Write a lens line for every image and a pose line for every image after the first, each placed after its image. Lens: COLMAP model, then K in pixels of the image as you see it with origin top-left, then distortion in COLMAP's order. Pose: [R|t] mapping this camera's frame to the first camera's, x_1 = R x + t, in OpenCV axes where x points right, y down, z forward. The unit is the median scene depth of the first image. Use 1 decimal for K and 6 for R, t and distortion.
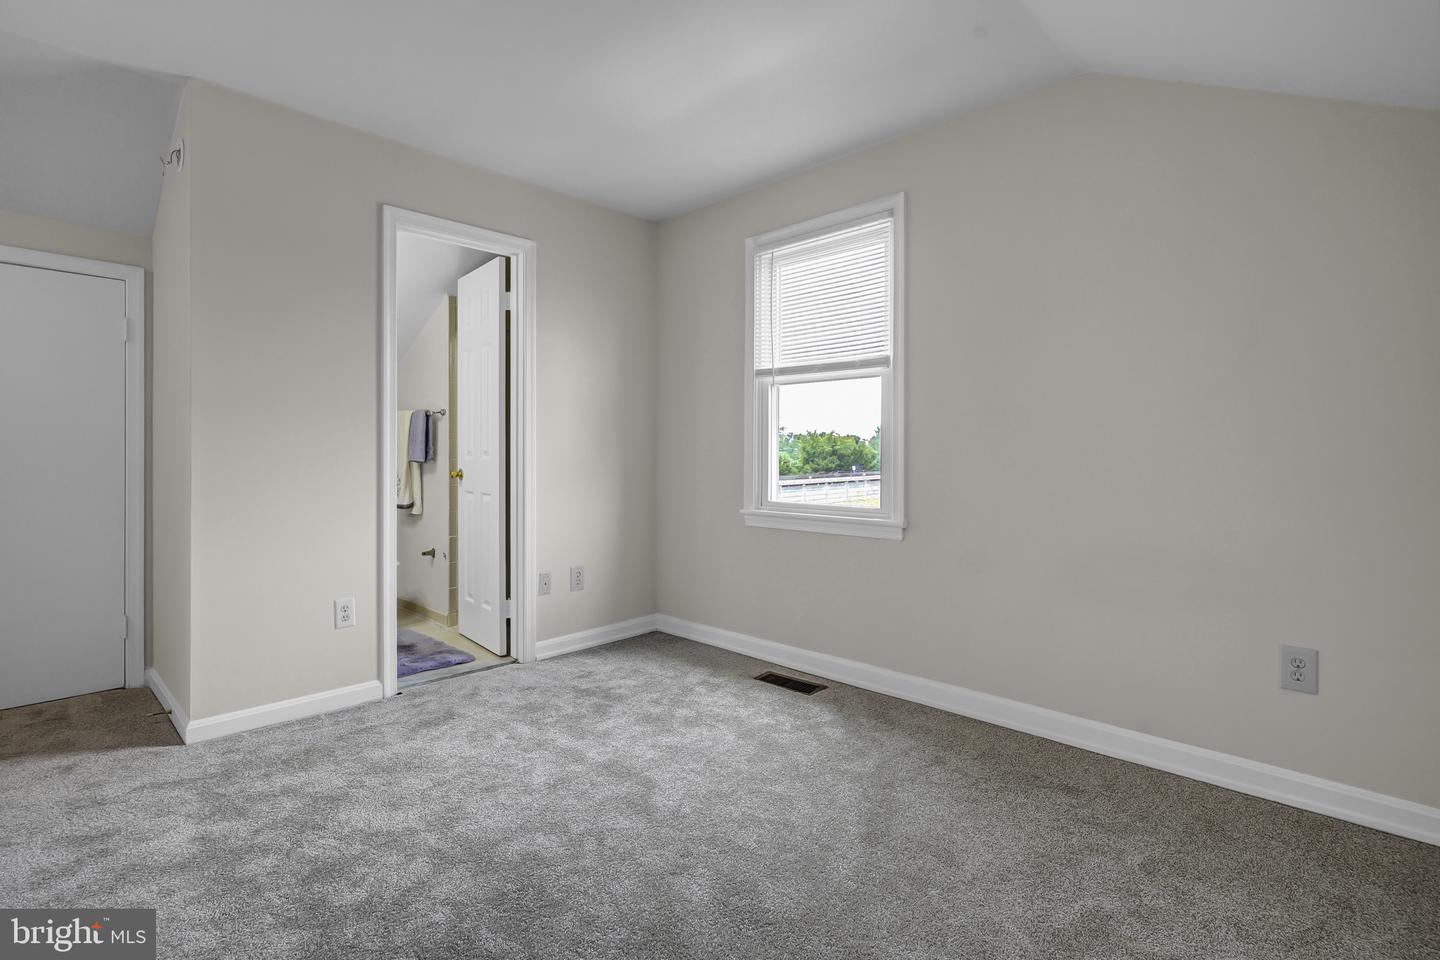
lens RADIAL K [[707.9, 0, 742.4], [0, 707.9, 459.6], [0, 0, 1]] dist [-0.014292, 0.008157]
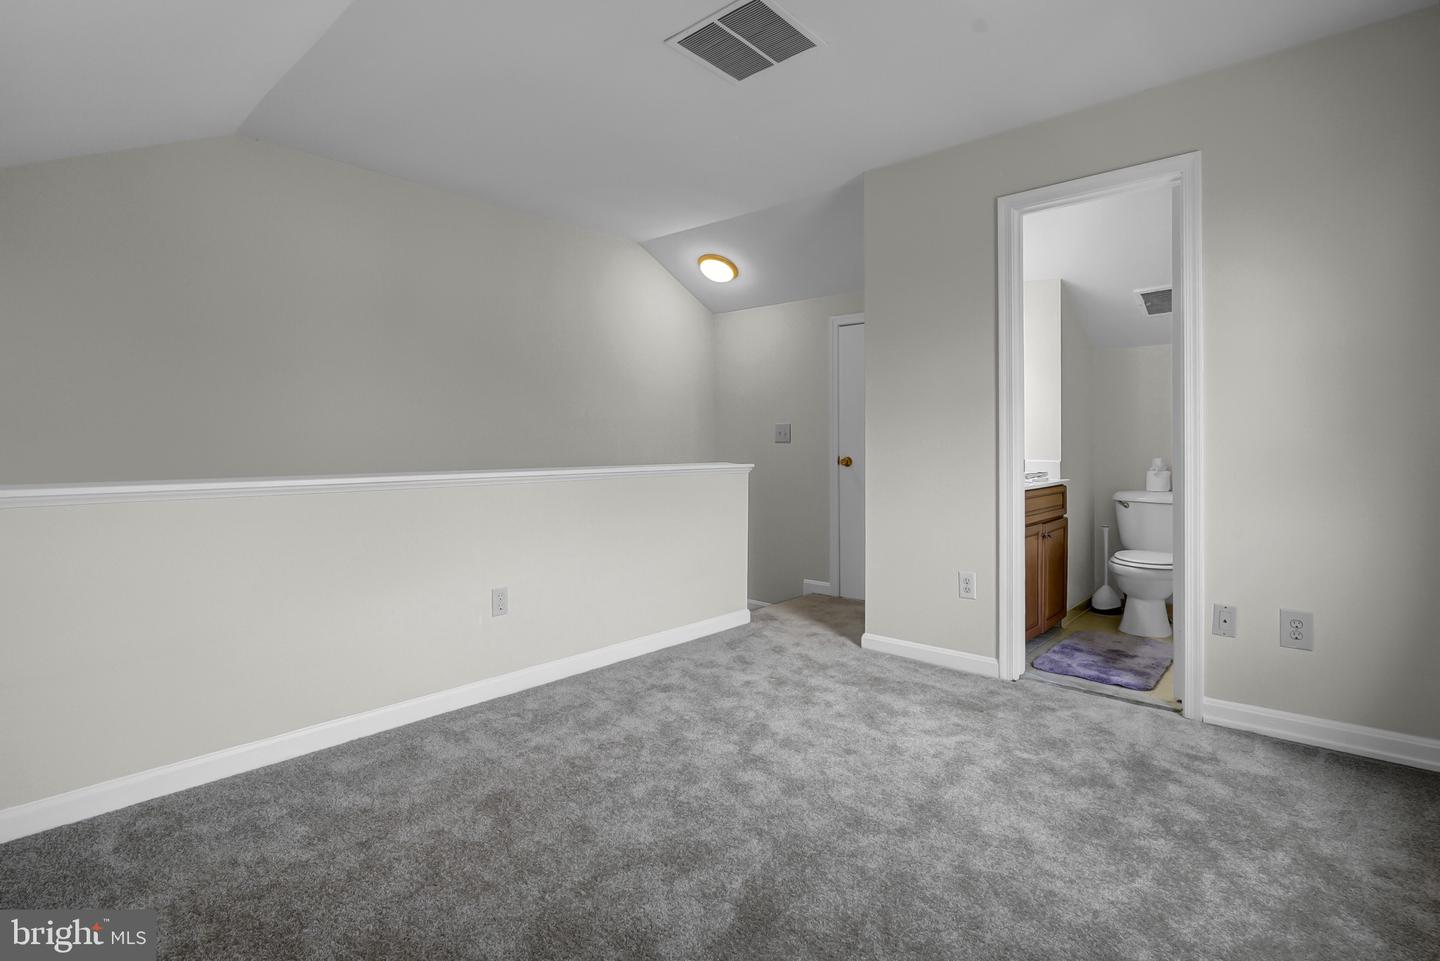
lens RADIAL K [[707.9, 0, 680.2], [0, 707.9, 439.6], [0, 0, 1]] dist [-0.014292, 0.008157]
pose [[-0.018883, -0.009290, -0.999779, 0.534376], [-0.006463, 0.999937, -0.009169, 0.004014], [0.999801, 0.006288, -0.018942, 0.563136]]
